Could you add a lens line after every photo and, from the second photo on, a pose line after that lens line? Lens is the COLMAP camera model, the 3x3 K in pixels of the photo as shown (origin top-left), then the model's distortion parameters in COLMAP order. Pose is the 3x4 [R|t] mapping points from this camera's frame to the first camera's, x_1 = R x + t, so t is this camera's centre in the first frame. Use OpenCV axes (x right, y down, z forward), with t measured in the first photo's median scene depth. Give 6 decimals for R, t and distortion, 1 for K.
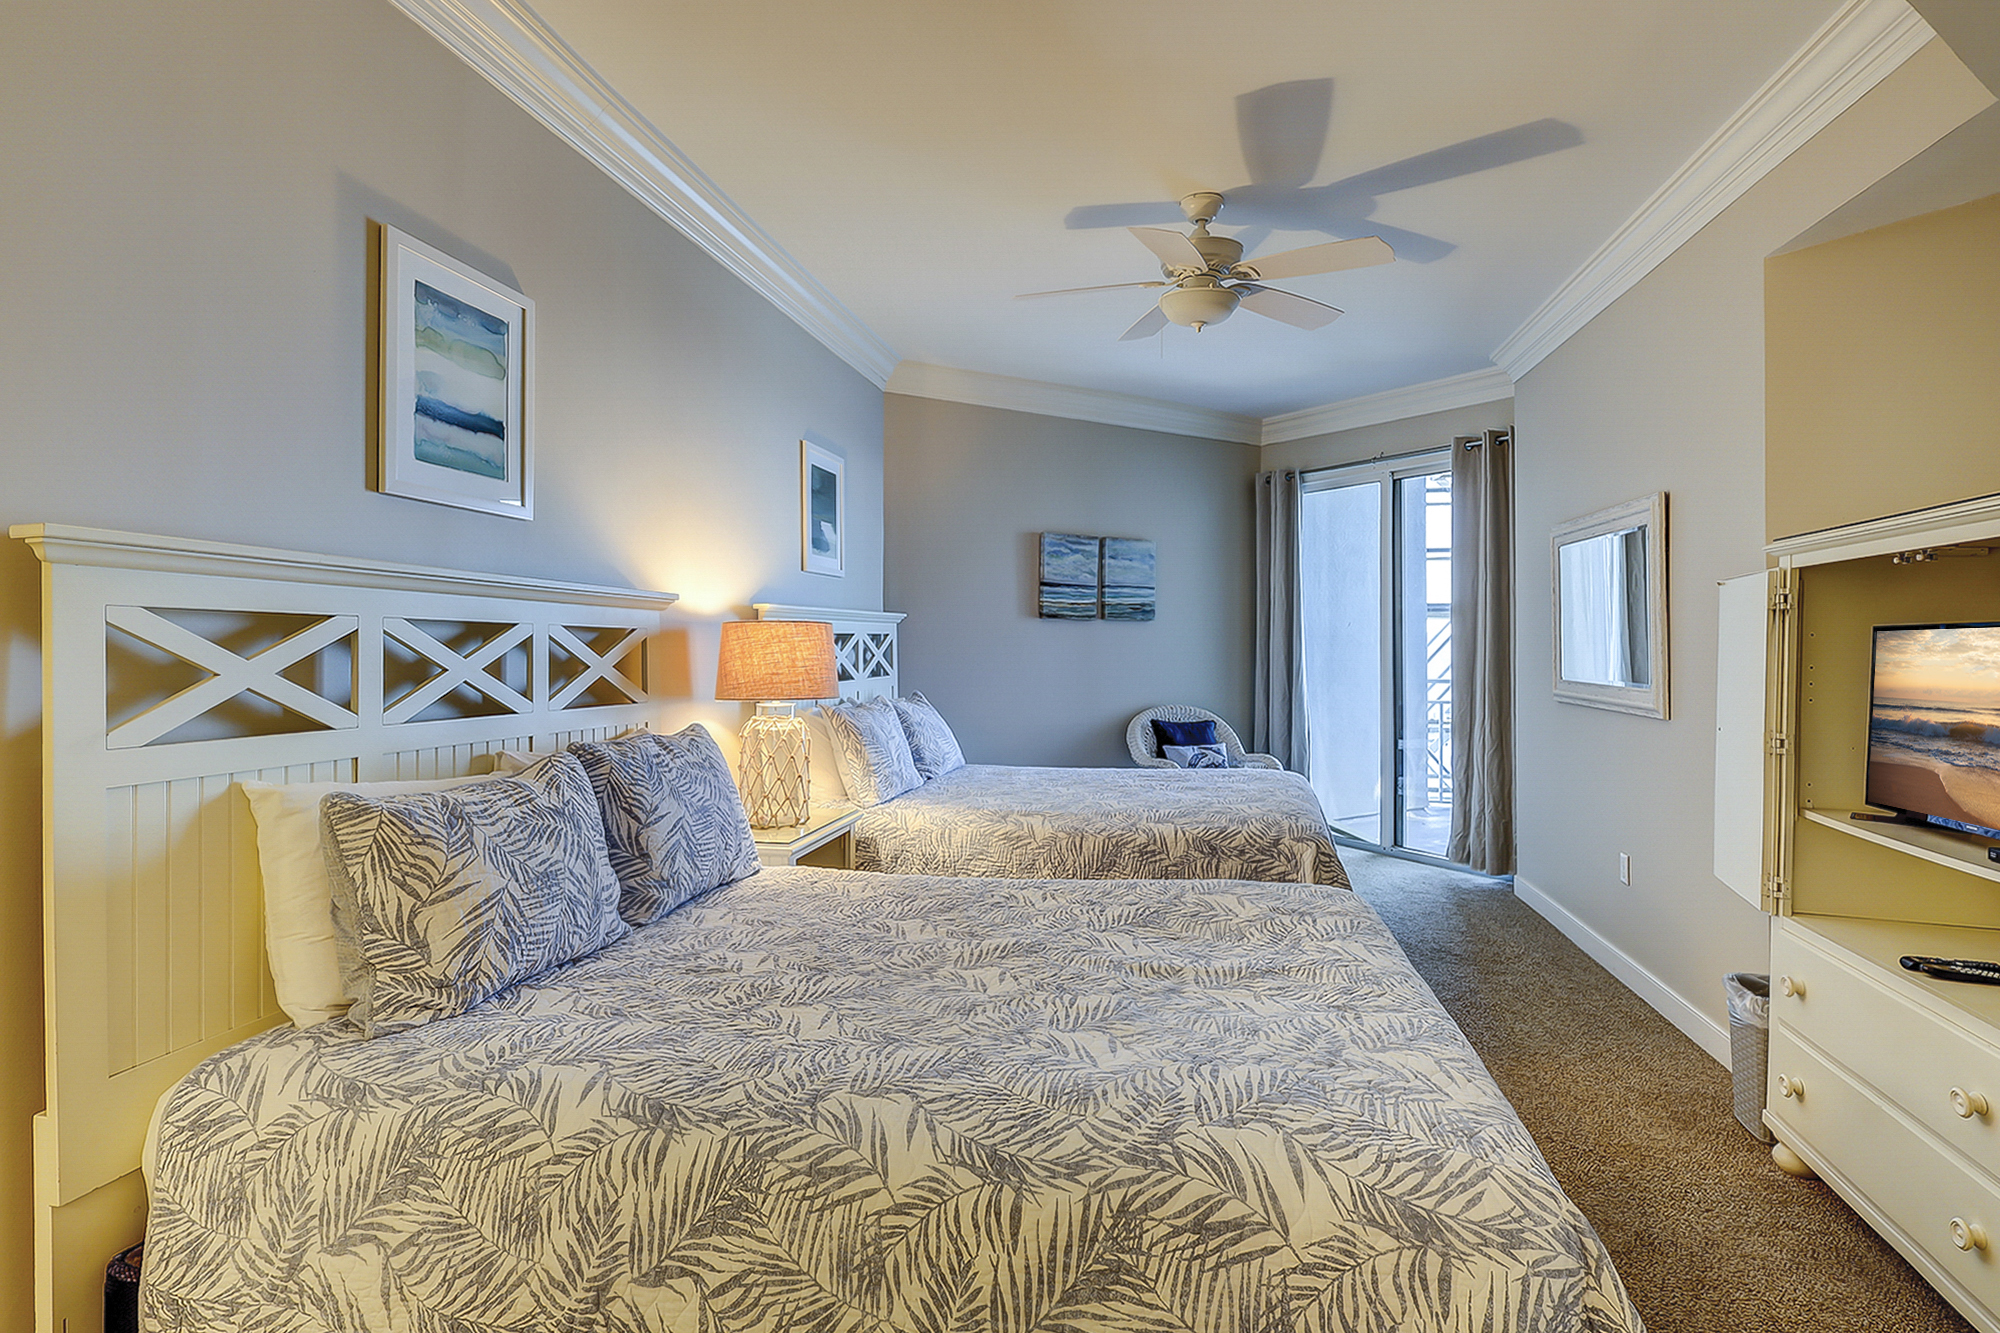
lens RADIAL K [[990.2, 0, 1007.8], [0, 990.2, 652.4], [0, 0, 1]] dist [-0.001091, -0.002032]
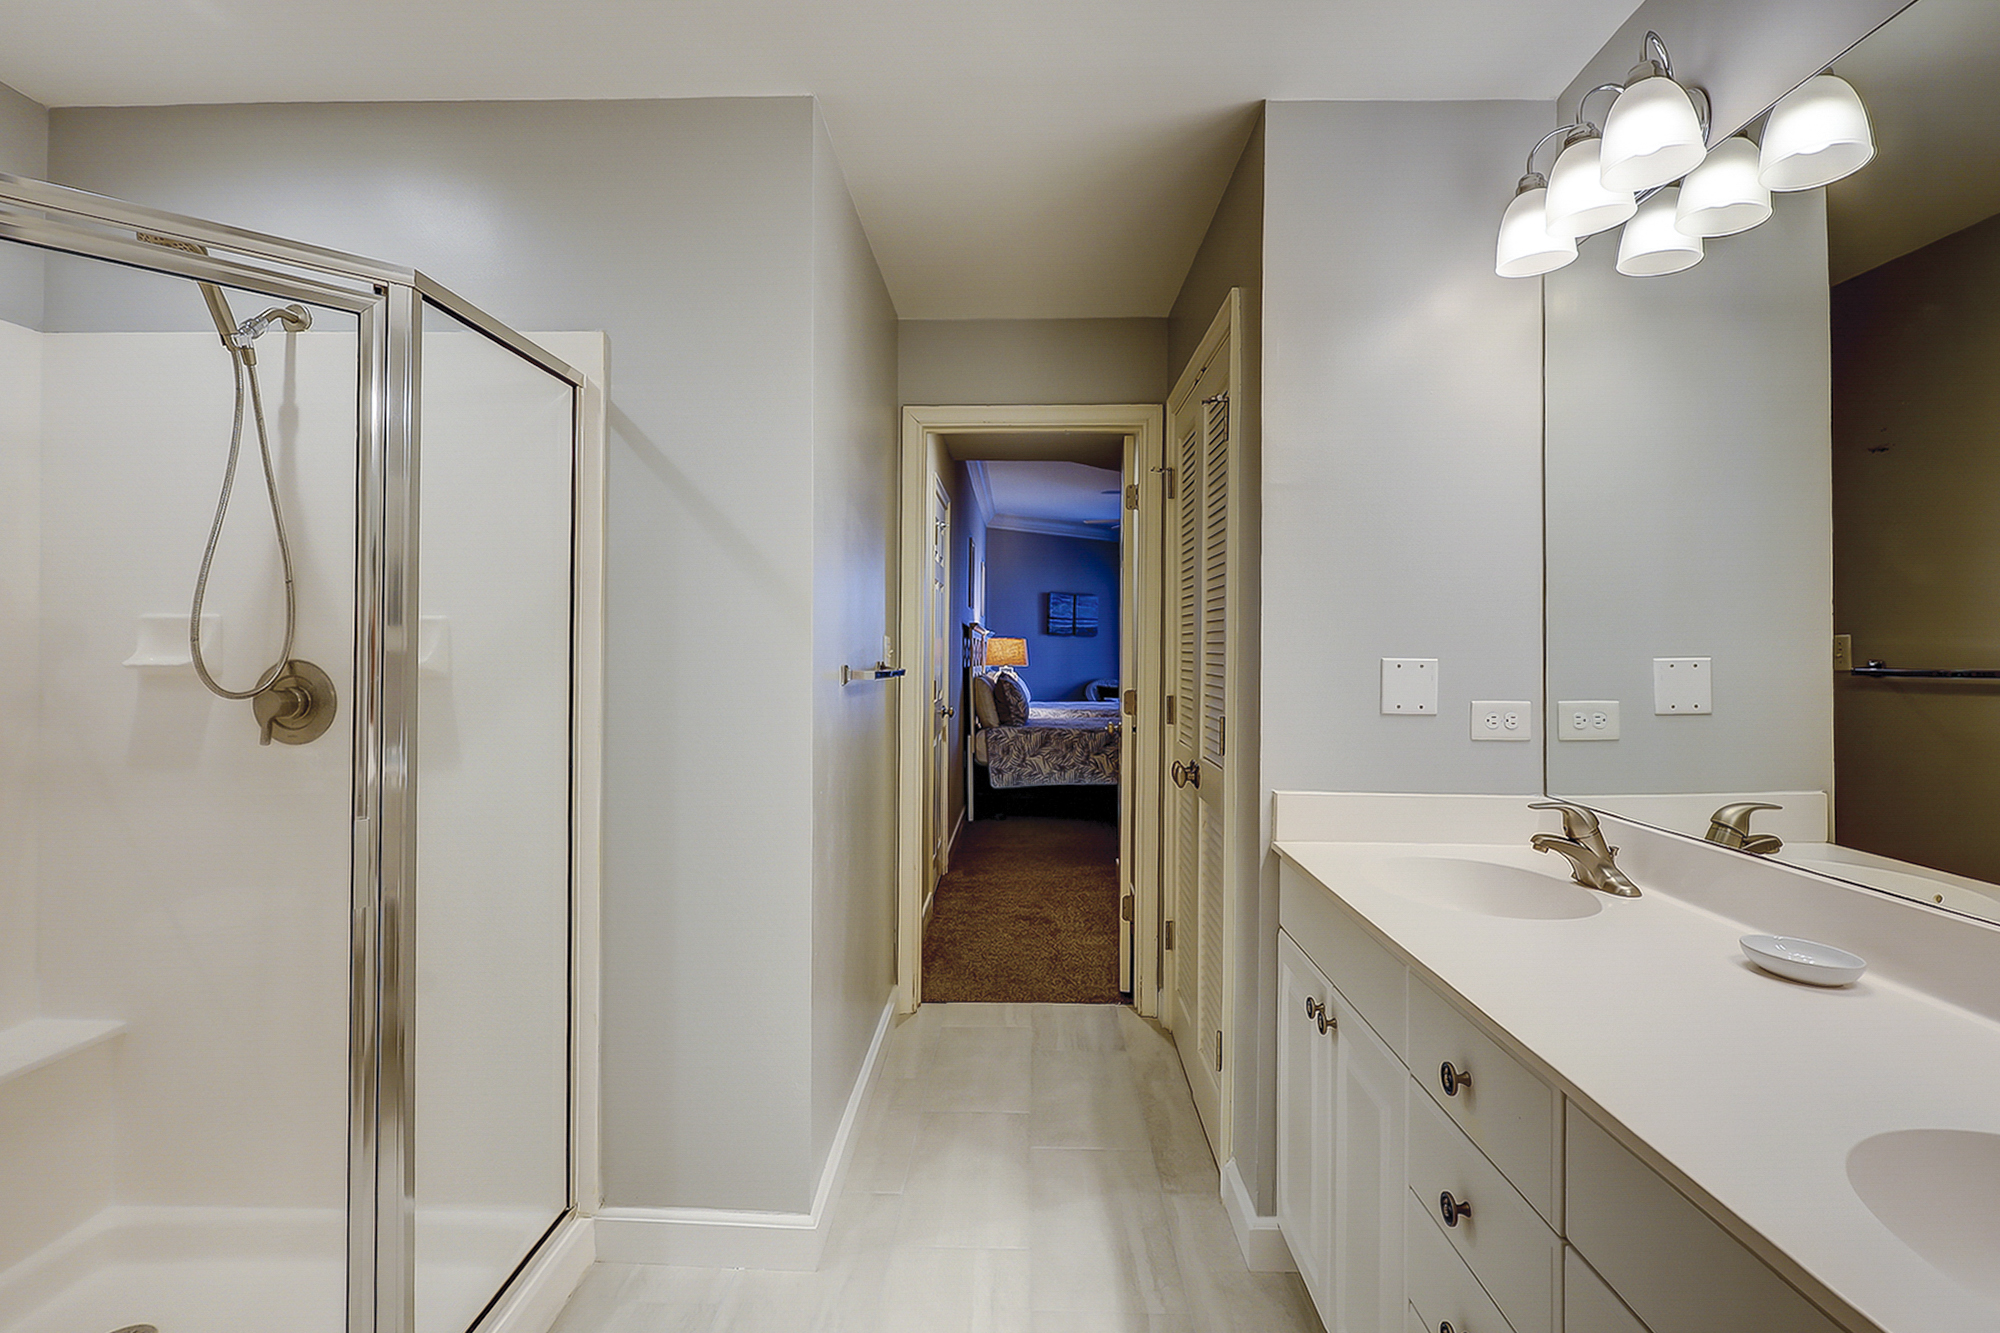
lens RADIAL K [[990.2, 0, 1007.8], [0, 990.2, 652.4], [0, 0, 1]] dist [-0.001091, -0.002032]
pose [[0.984831, 0.006679, 0.173385, -0.465582], [-0.005318, 0.999951, -0.008315, 0.021666], [-0.173432, 0.007267, 0.984819, -1.142318]]
